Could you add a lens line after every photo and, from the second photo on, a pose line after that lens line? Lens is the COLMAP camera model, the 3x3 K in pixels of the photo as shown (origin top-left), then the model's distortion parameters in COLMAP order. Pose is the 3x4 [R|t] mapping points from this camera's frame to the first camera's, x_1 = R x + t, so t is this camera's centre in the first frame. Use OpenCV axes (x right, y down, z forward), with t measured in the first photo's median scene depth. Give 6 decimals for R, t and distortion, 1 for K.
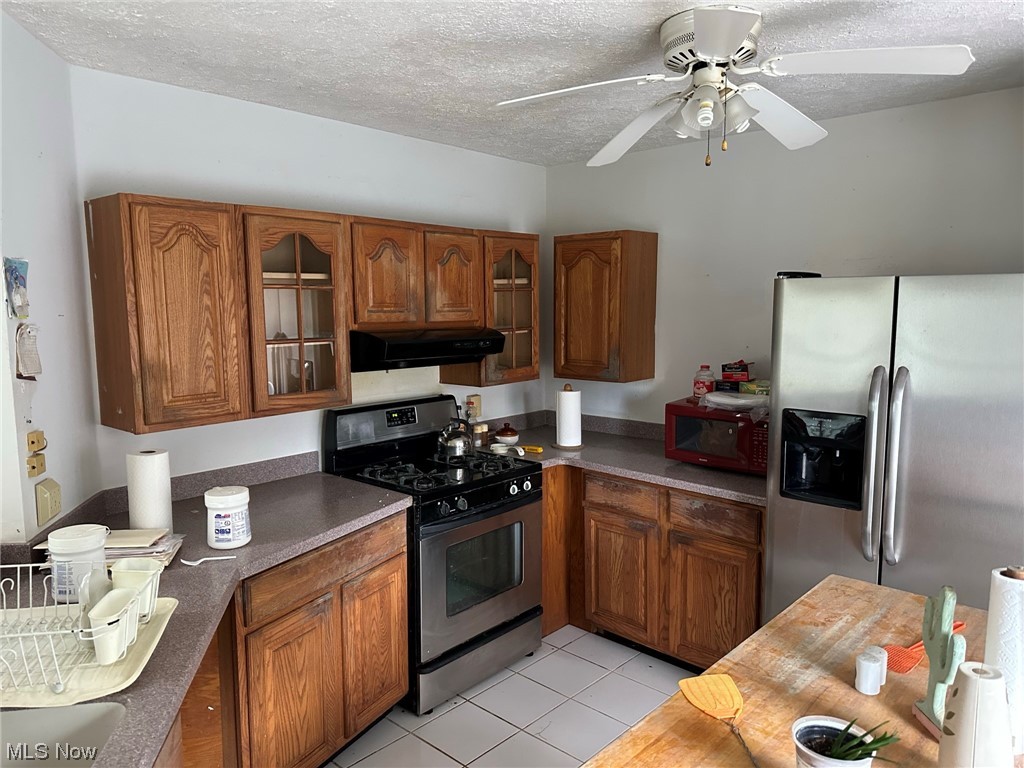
lens RADIAL K [[715.2, 0, 512.0], [0, 715.2, 382.7], [0, 0, 1]] dist [0.086353, -0.091033]
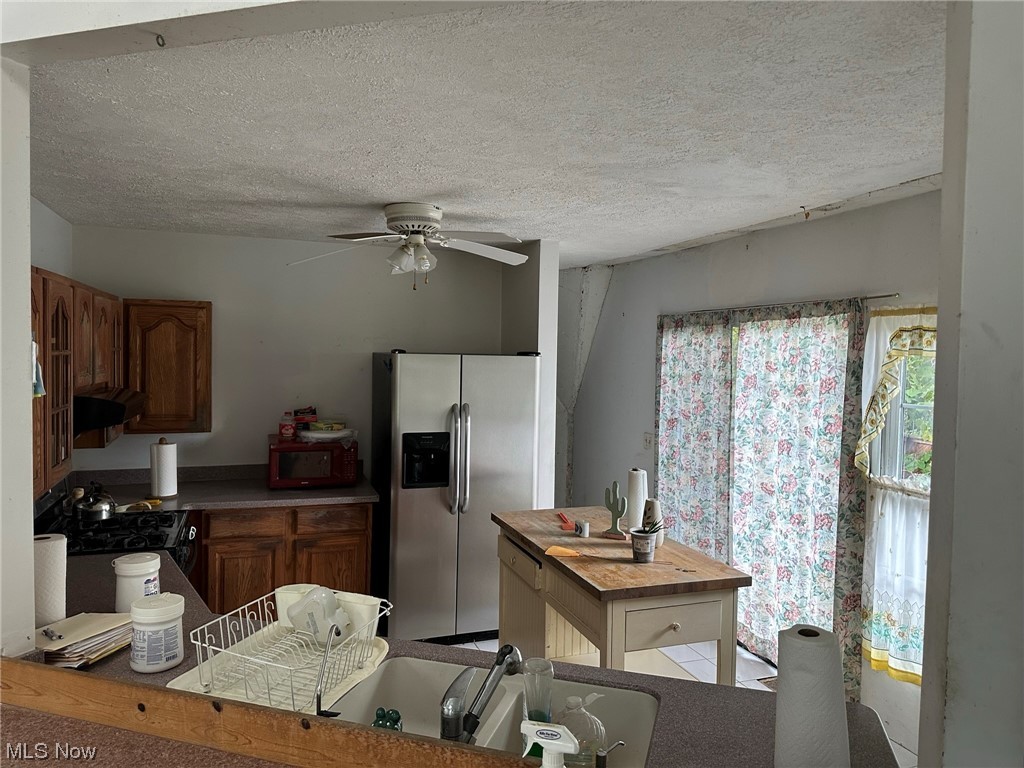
lens RADIAL K [[715.2, 0, 515.8], [0, 715.2, 381.9], [0, 0, 1]] dist [0.086353, -0.091033]
pose [[0.460688, -0.021387, 0.887304, -0.697366], [0.081501, 0.996505, -0.018296, -0.020819], [-0.883812, 0.080745, 0.460821, 0.029546]]
